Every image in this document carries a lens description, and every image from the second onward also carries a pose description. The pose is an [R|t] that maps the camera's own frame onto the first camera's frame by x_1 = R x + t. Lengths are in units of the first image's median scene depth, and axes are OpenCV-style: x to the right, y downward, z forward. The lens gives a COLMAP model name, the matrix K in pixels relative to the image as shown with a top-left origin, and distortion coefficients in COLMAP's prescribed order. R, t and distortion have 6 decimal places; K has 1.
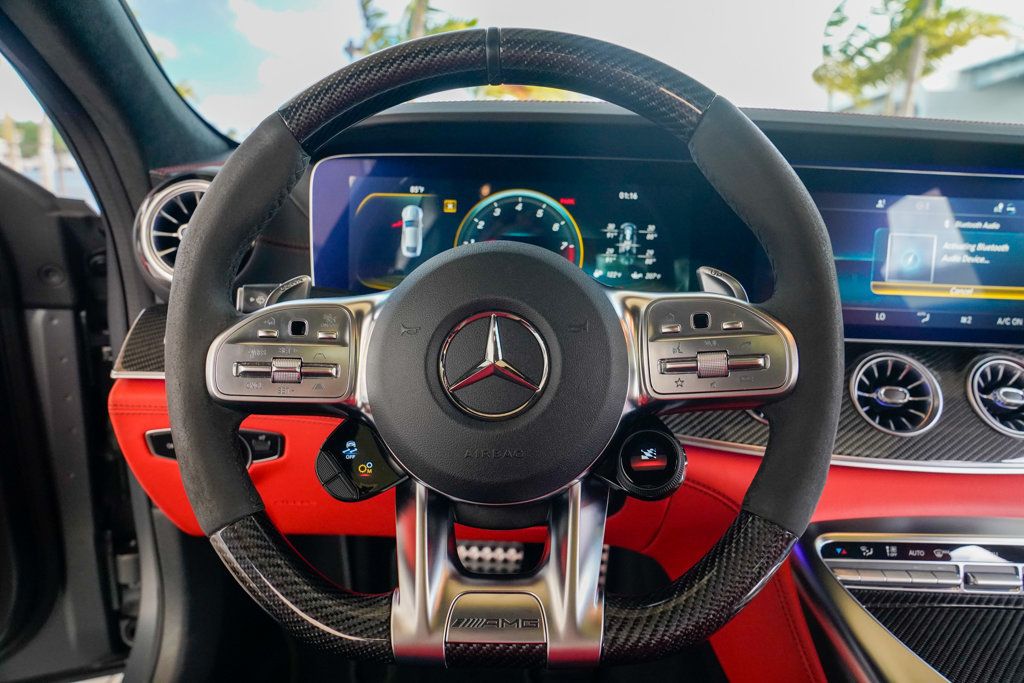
lens RADIAL K [[708.5, 0, 507.1], [0, 708.5, 346.4], [0, 0, 1]] dist [-0.125441, 0.083670]
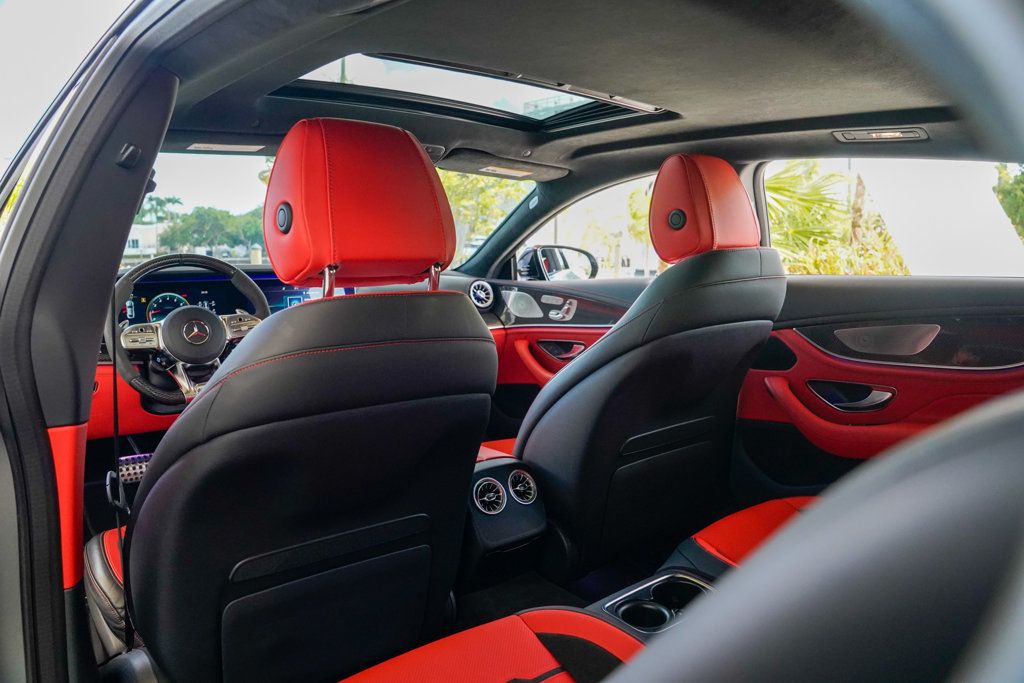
lens RADIAL K [[708.5, 0, 518.2], [0, 708.5, 342.5], [0, 0, 1]] dist [-0.125441, 0.083670]
pose [[0.738074, -0.105885, 0.666359, -0.892622], [0.187164, 0.980982, -0.051428, 0.431596], [-0.648241, 0.162676, 0.743855, -2.201662]]
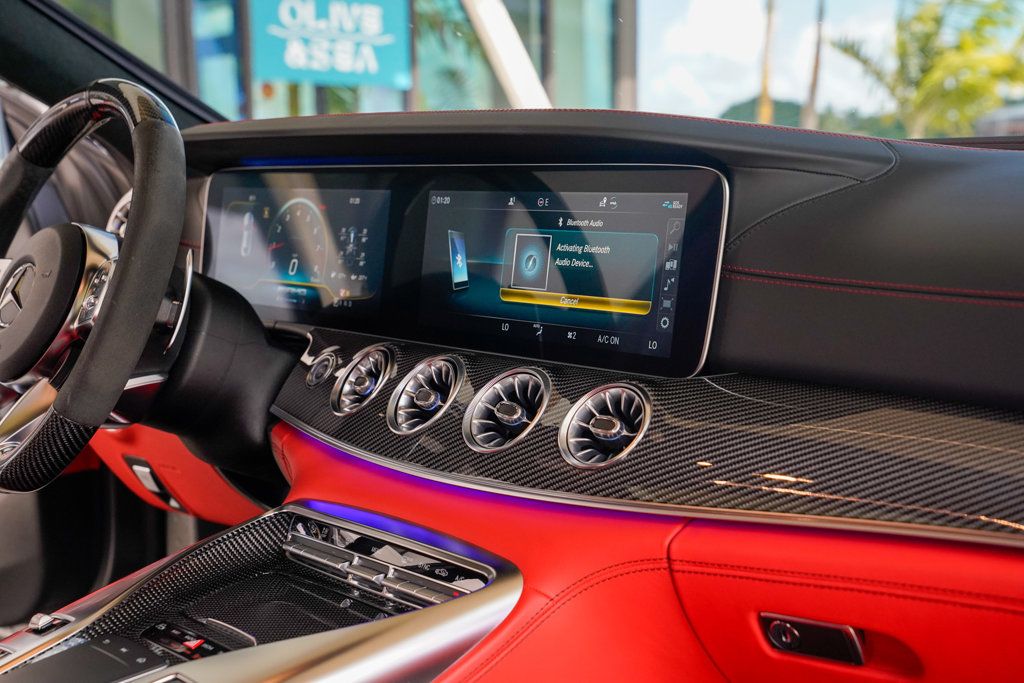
lens RADIAL K [[1454.9, 0, 510.9], [0, 1454.9, 340.9], [0, 0, 1]] dist [0.169325, 0.000000]
pose [[0.666227, 0.056317, -0.743619, 2.030736], [-0.154818, 0.985865, -0.064042, 0.097805], [0.729501, 0.157792, 0.665529, -0.254458]]
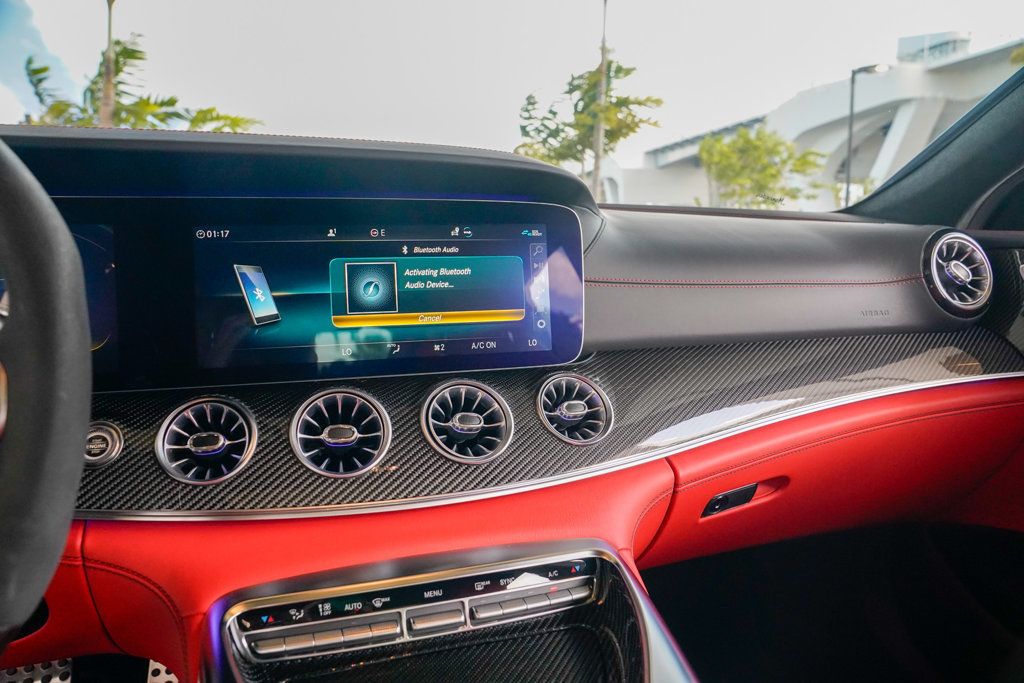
lens RADIAL K [[708.5, 0, 508.7], [0, 708.5, 347.6], [0, 0, 1]] dist [-0.125441, 0.083670]
pose [[0.932354, -0.079865, 0.352615, 0.430147], [0.117091, 0.989434, -0.085501, 0.060243], [-0.342060, 0.121006, 0.931854, 0.037117]]
